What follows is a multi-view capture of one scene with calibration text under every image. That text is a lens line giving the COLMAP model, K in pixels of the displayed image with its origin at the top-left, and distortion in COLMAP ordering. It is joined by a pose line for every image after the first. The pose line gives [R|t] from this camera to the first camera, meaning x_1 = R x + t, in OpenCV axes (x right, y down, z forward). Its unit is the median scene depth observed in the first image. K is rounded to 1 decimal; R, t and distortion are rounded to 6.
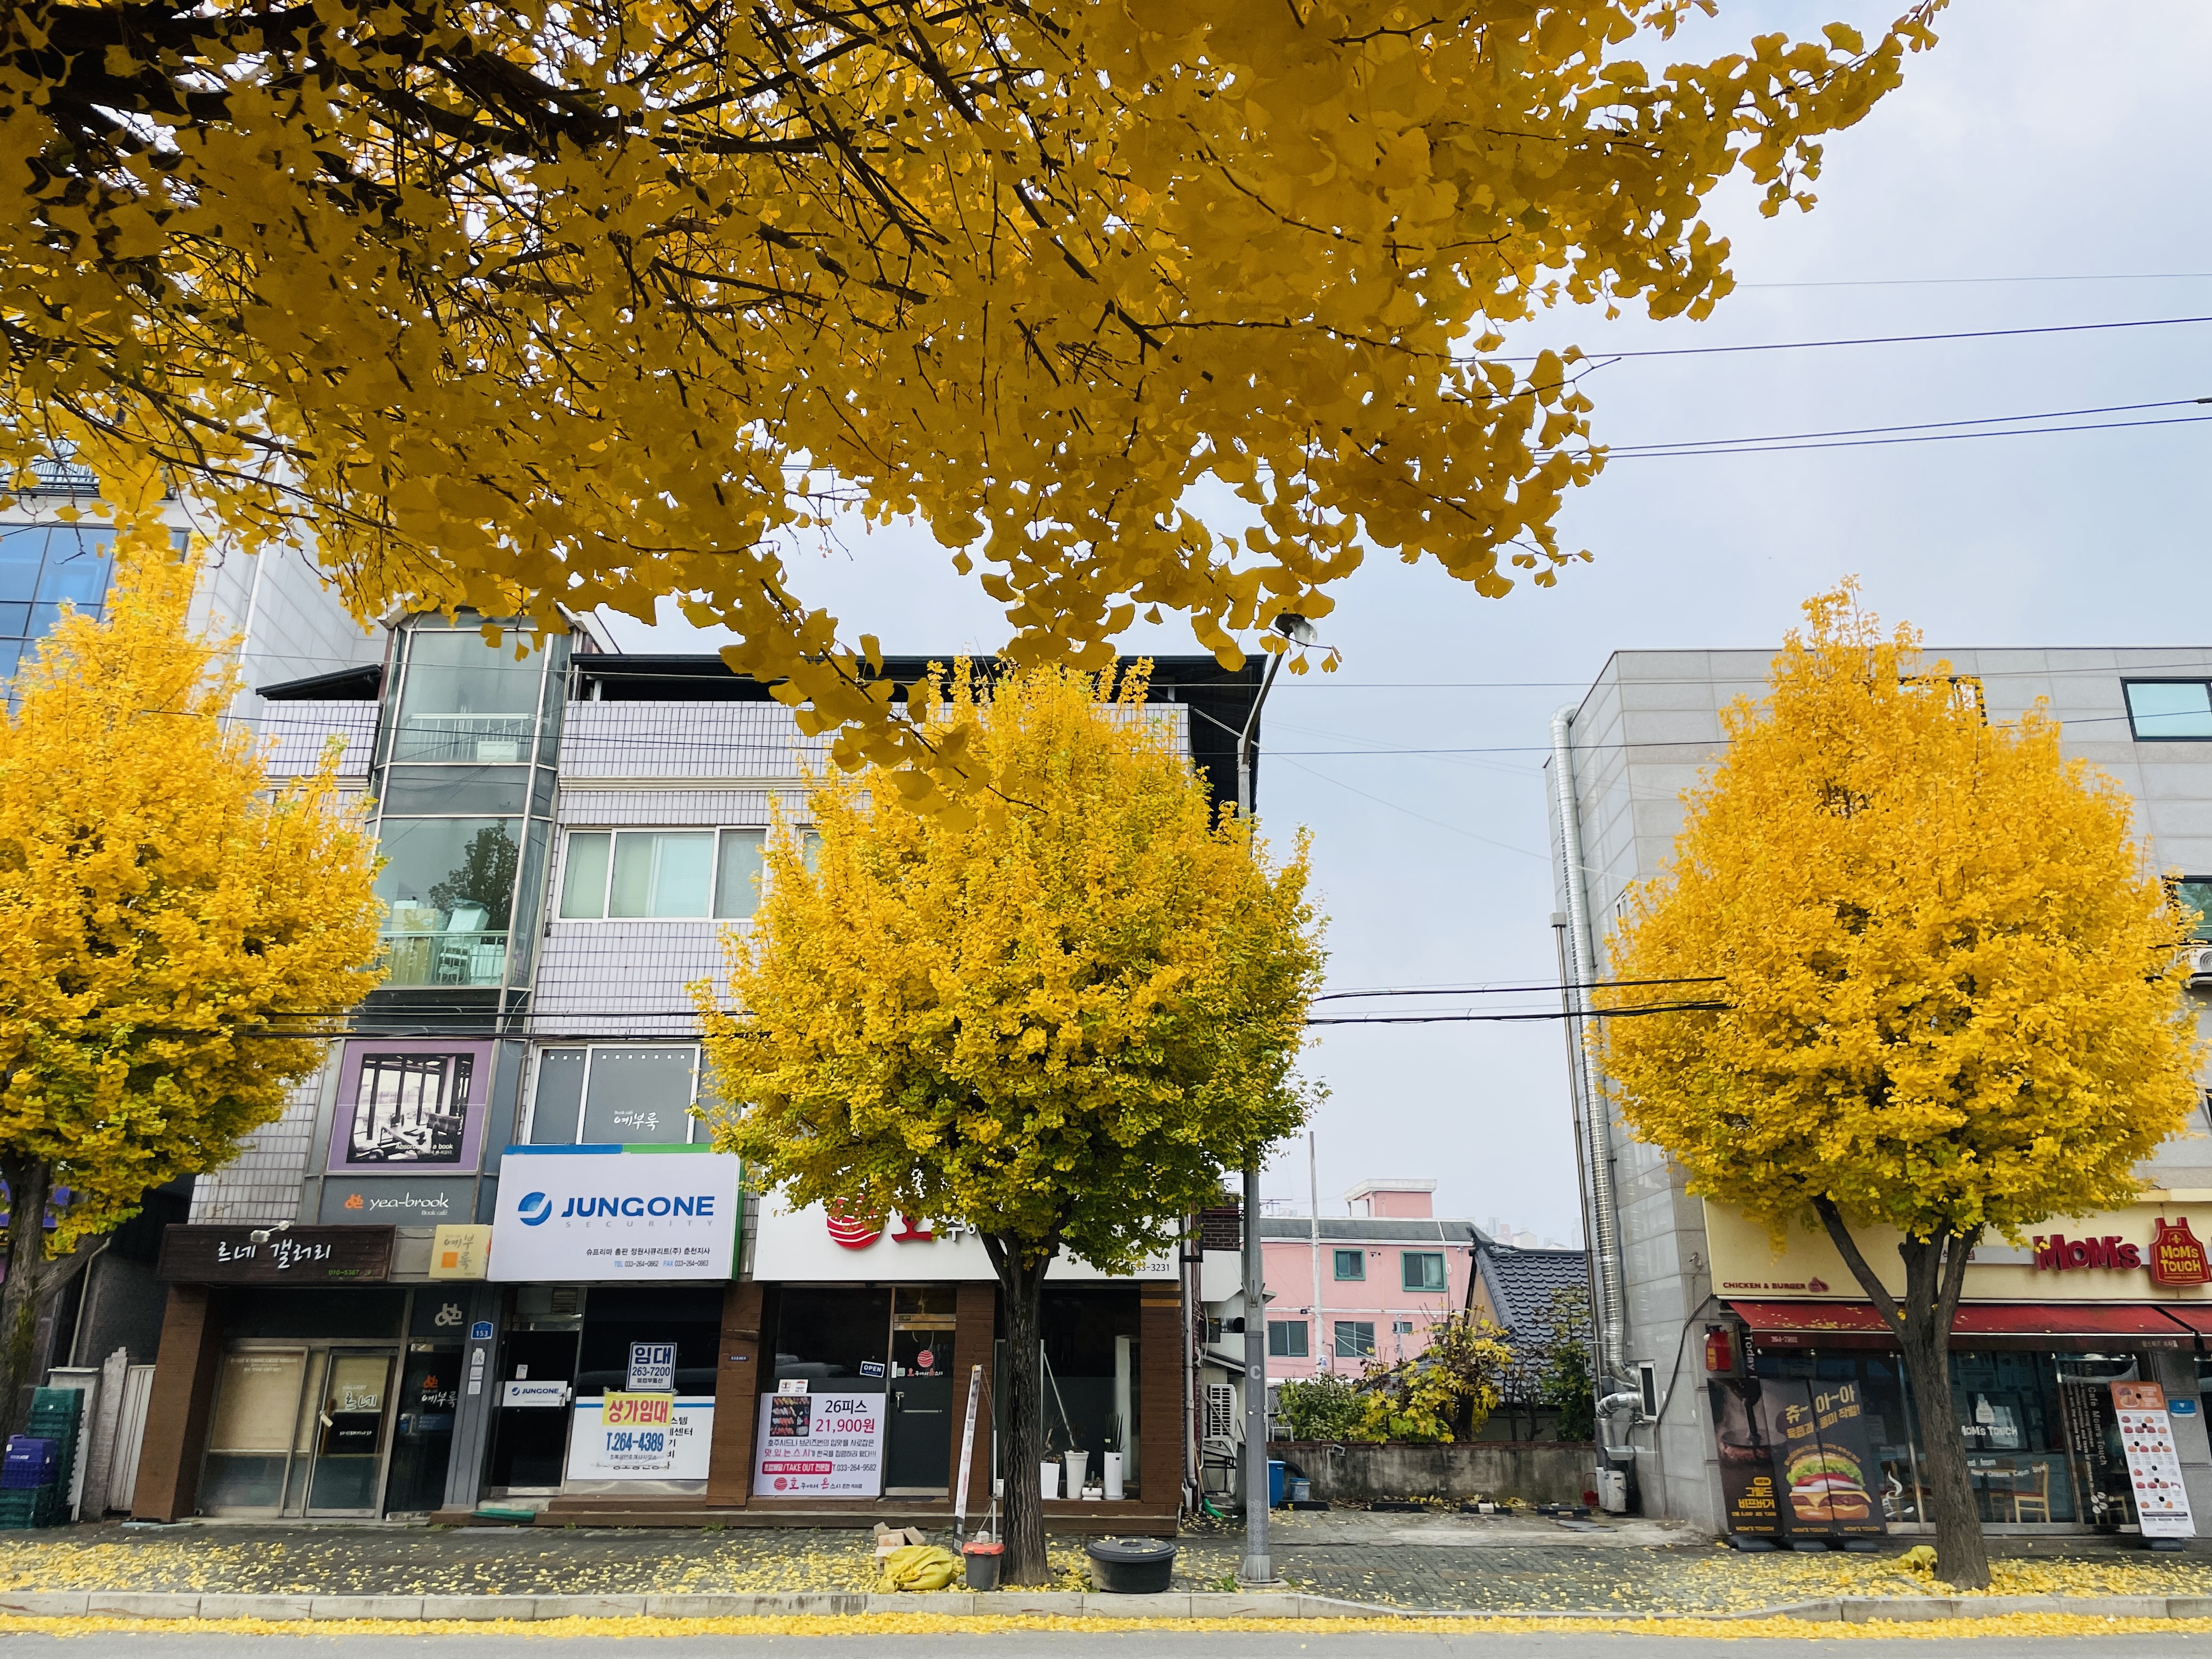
lens RADIAL K [[1673.2, 0, 1107.3], [0, 1673.2, 784.6], [0, 0, 1]] dist [0.085326, -0.109519]
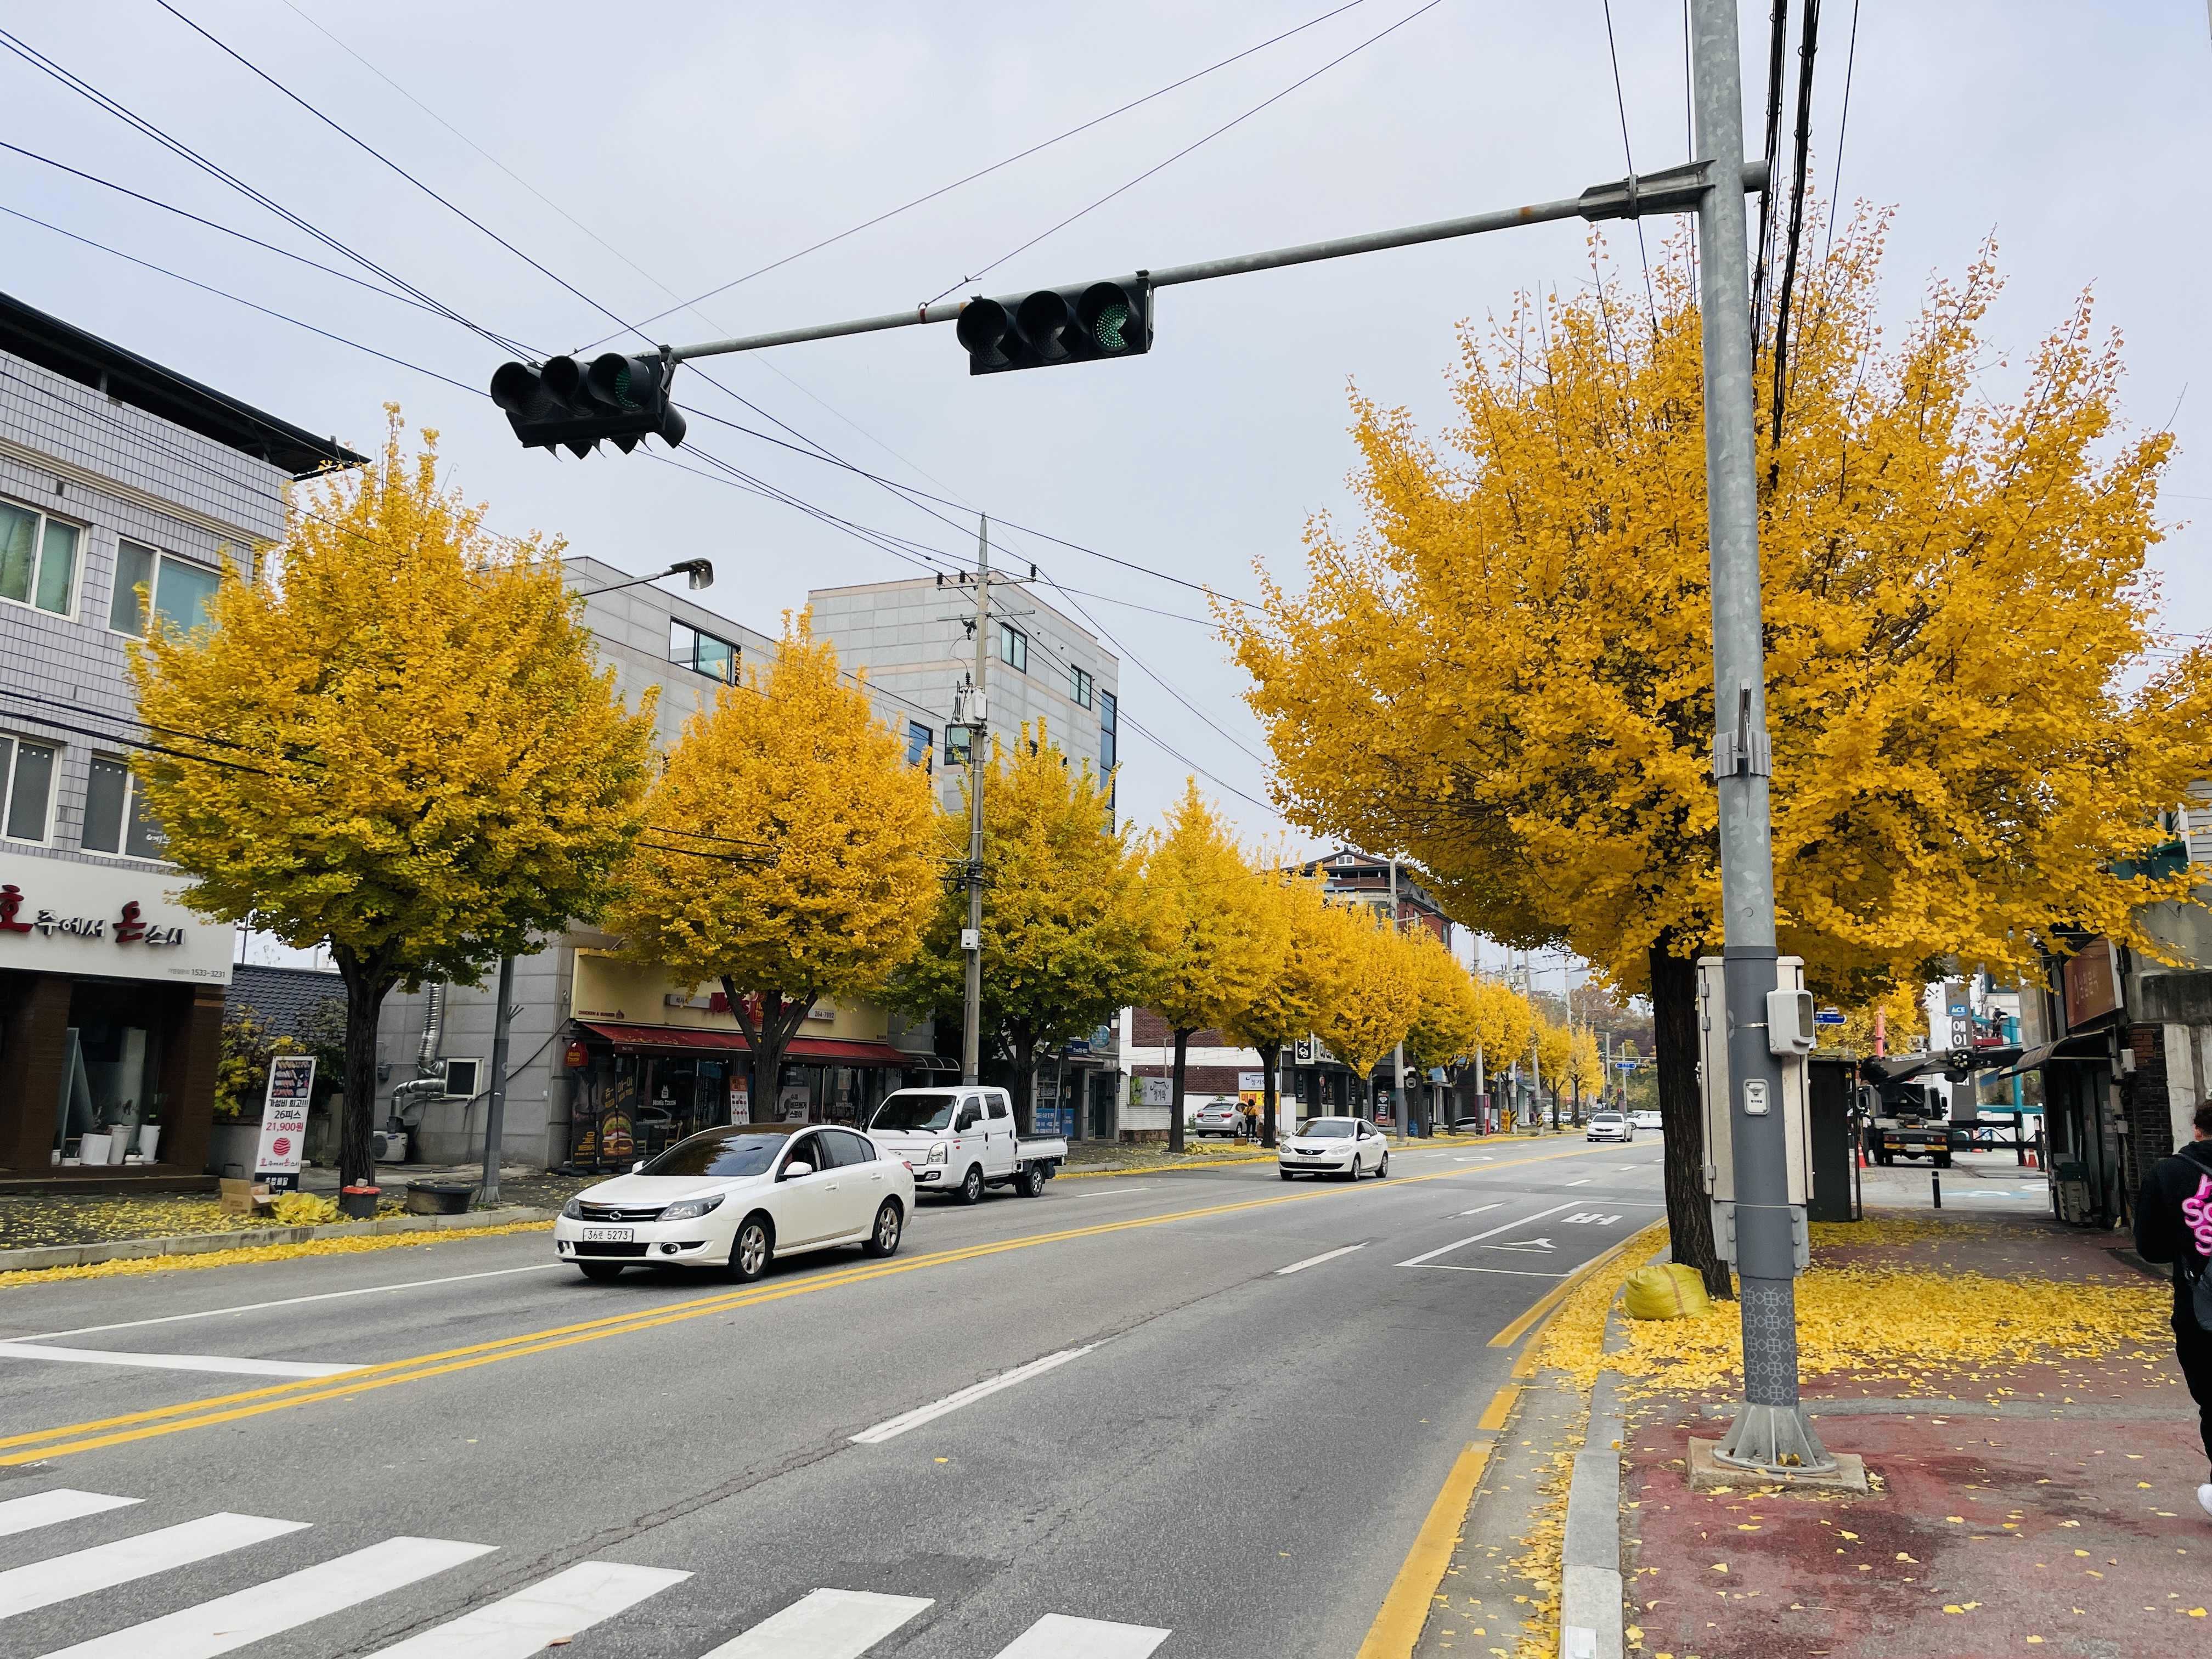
lens RADIAL K [[1644.4, 0, 1106.0], [0, 1644.4, 829.5], [0, 0, 1]] dist [0.093329, -0.116591]
pose [[0.375721, 0.152758, 0.914056, -0.822145], [-0.330107, 0.943687, -0.022020, 0.020803], [-0.865946, -0.293463, 0.404990, 0.048663]]
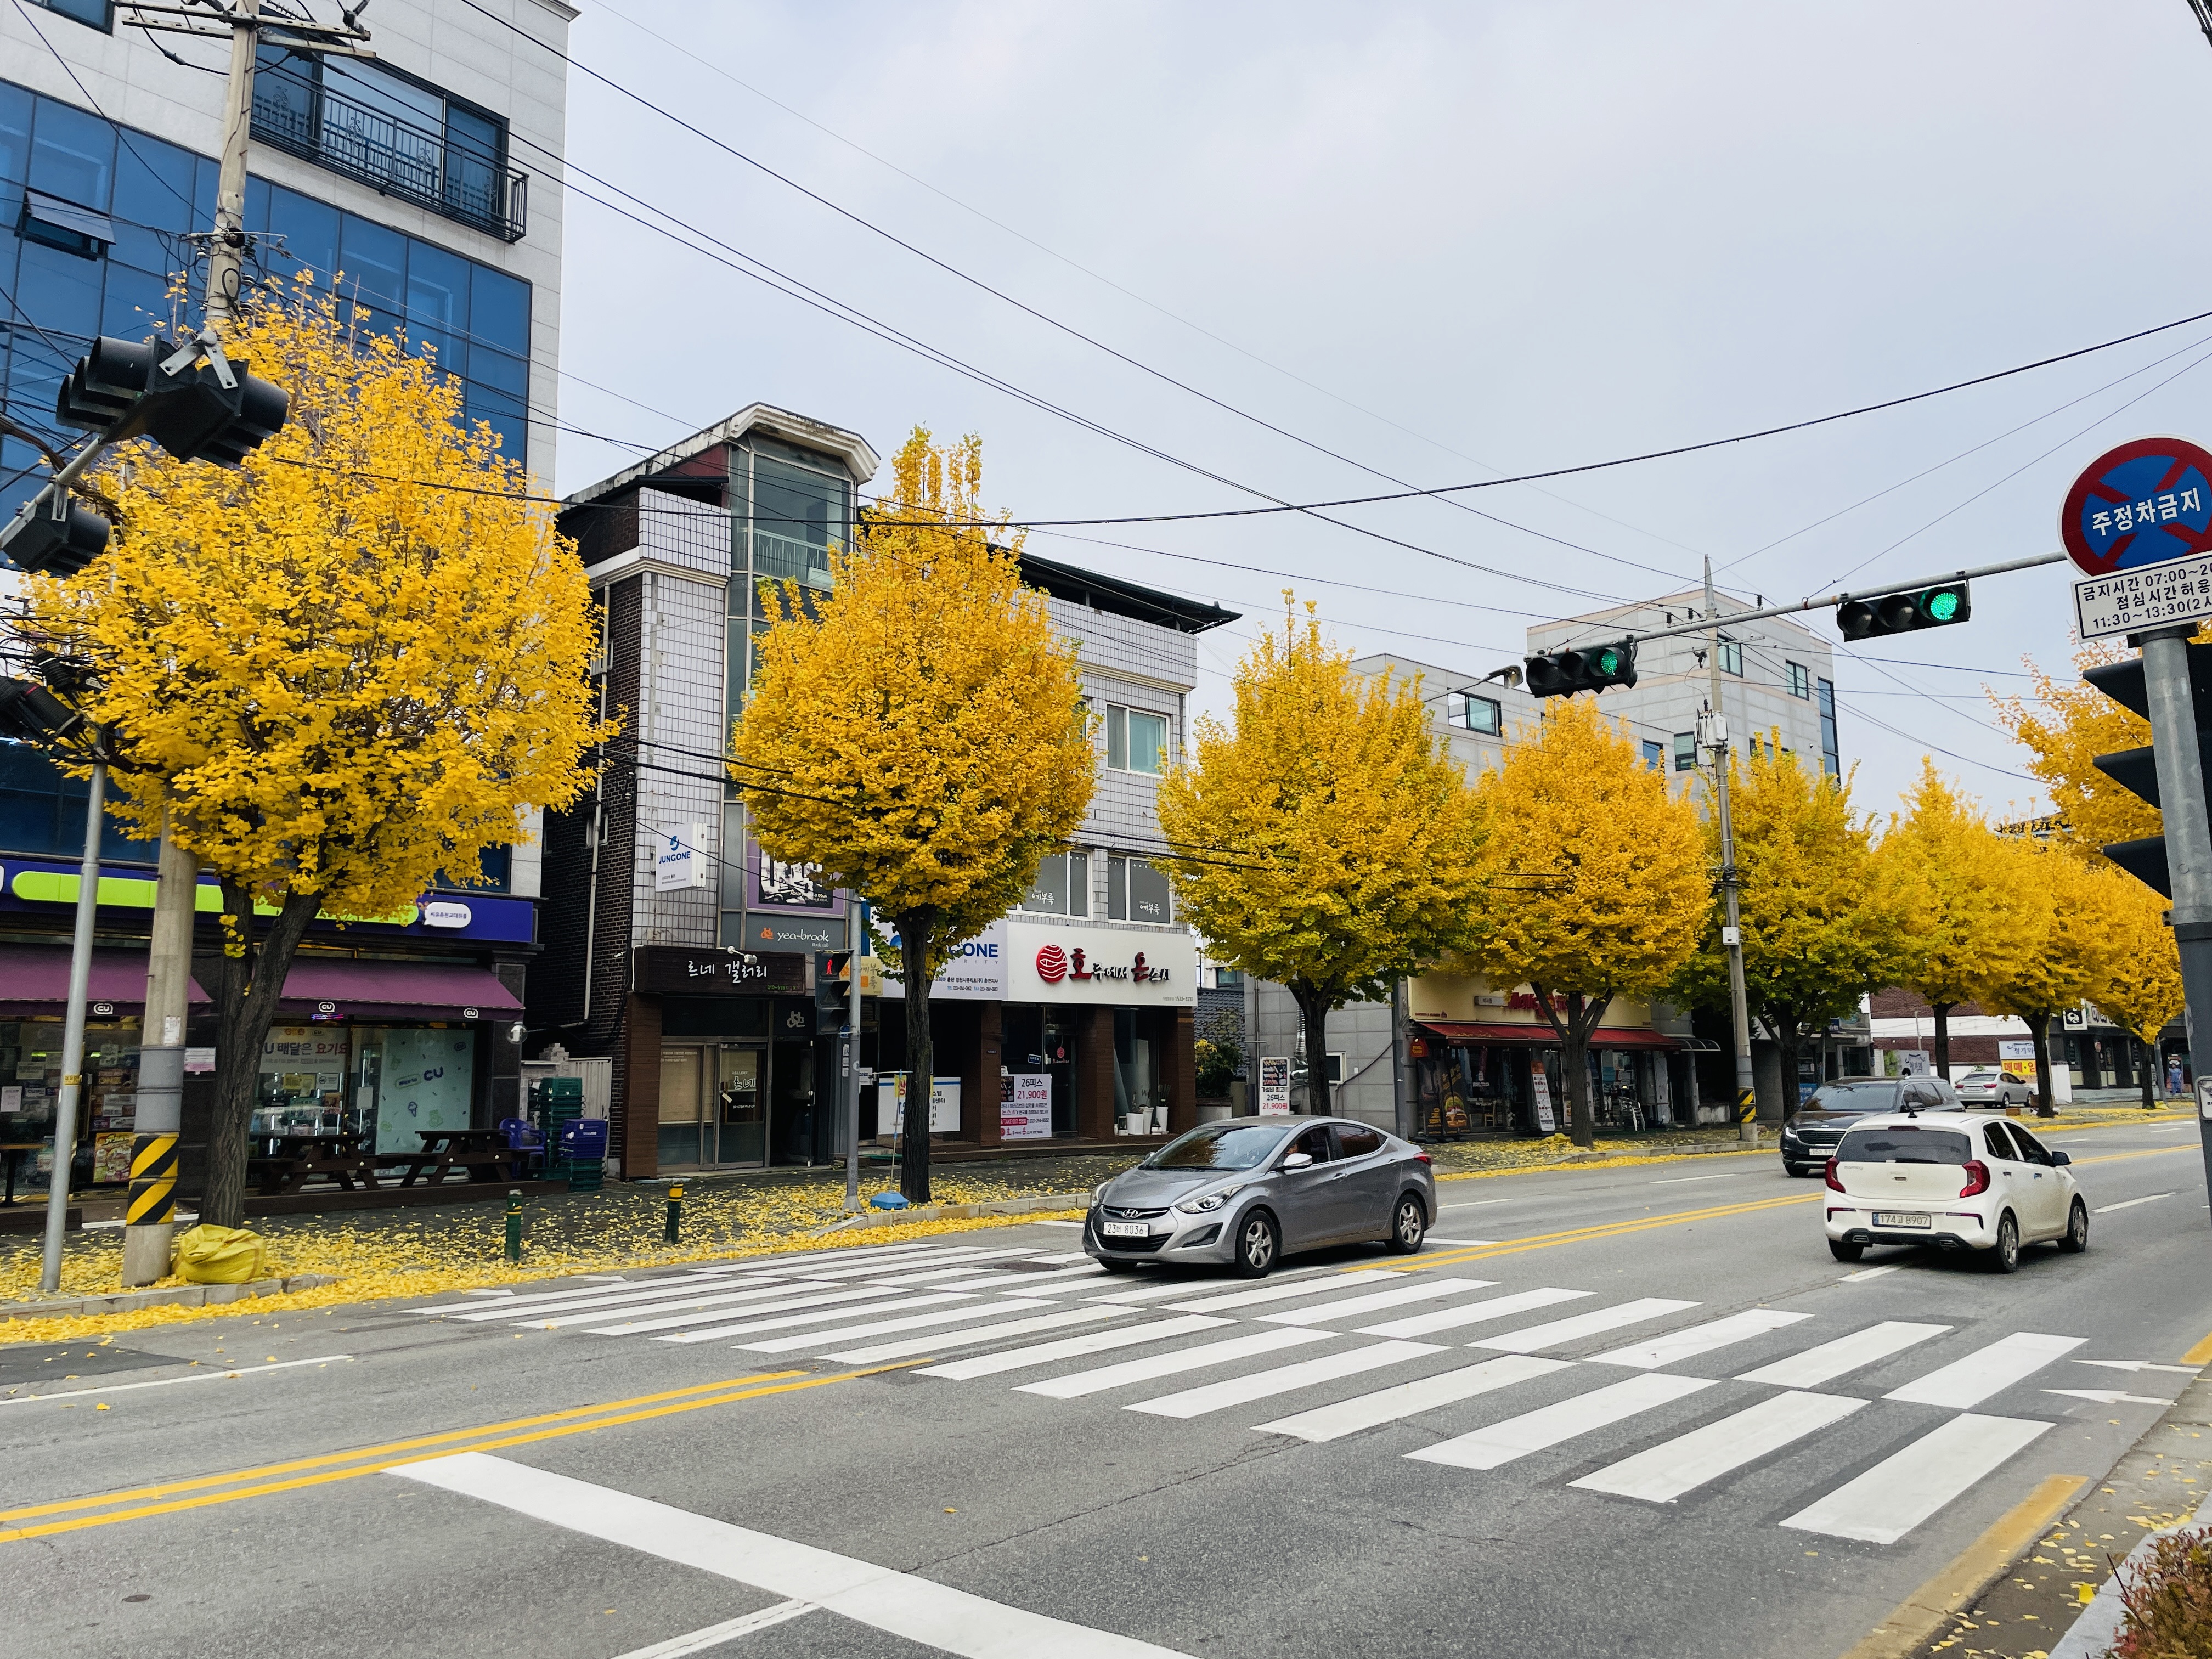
lens RADIAL K [[1644.4, 0, 1106.0], [0, 1644.4, 829.5], [0, 0, 1]] dist [0.093329, -0.116591]
pose [[0.706224, 0.093336, 0.701809, -1.190660], [-0.227644, 0.968569, 0.100262, -0.011836], [-0.670392, -0.230570, 0.705274, -0.024726]]
